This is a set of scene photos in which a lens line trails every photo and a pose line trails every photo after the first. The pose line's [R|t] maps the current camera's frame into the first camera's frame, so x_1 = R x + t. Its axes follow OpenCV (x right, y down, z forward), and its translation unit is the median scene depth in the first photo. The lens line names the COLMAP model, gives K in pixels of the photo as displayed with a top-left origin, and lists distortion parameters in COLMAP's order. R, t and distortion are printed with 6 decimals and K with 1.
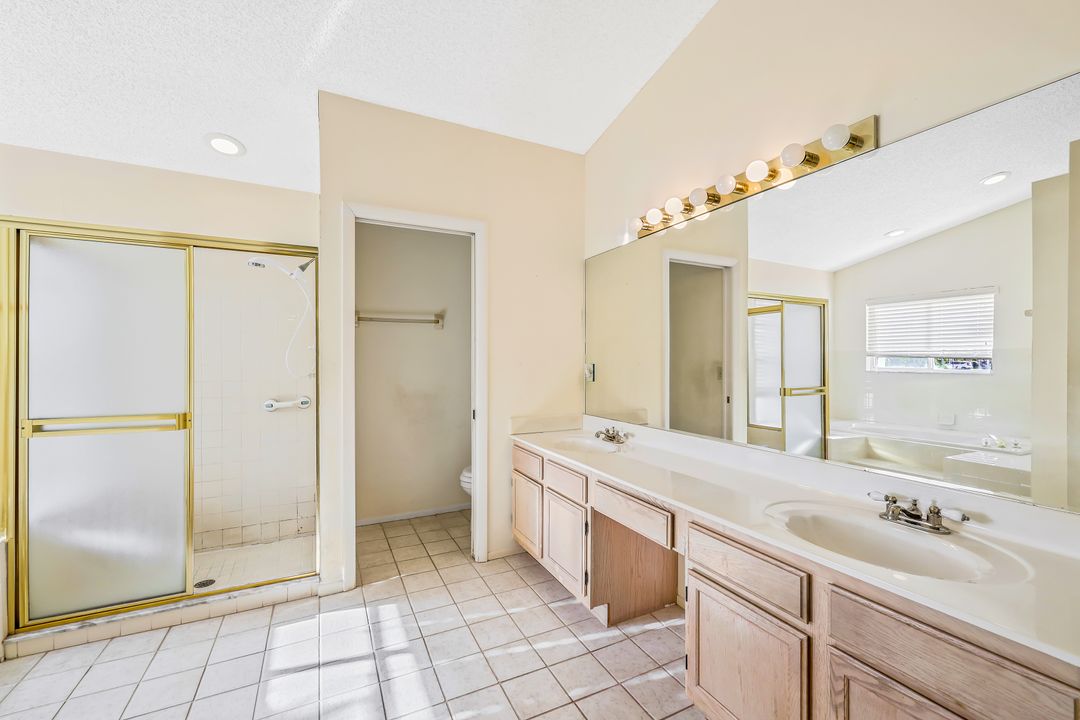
lens RADIAL K [[435.6, 0, 541.5], [0, 435.6, 359.4], [0, 0, 1]] dist [-0.000346, -0.000408]
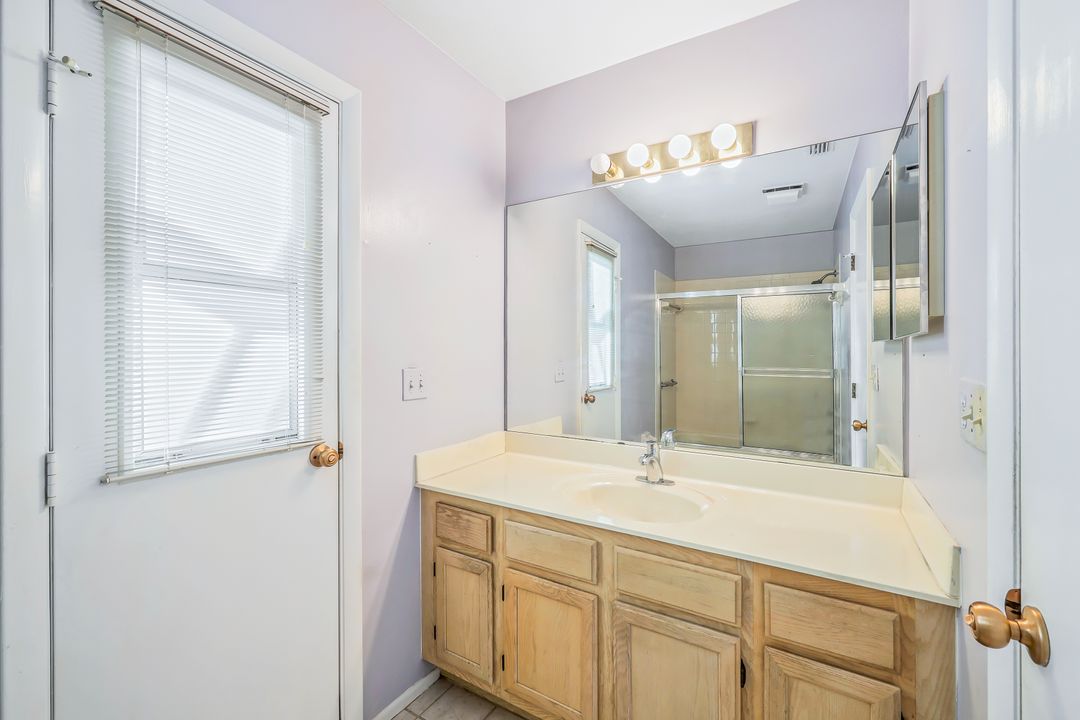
lens RADIAL K [[435.6, 0, 541.5], [0, 435.6, 359.4], [0, 0, 1]] dist [-0.000346, -0.000408]
pose [[0.841856, -0.019286, 0.539358, -0.251082], [0.004611, 0.999582, 0.028546, -0.011452], [-0.539683, -0.021545, 0.841592, 0.422212]]
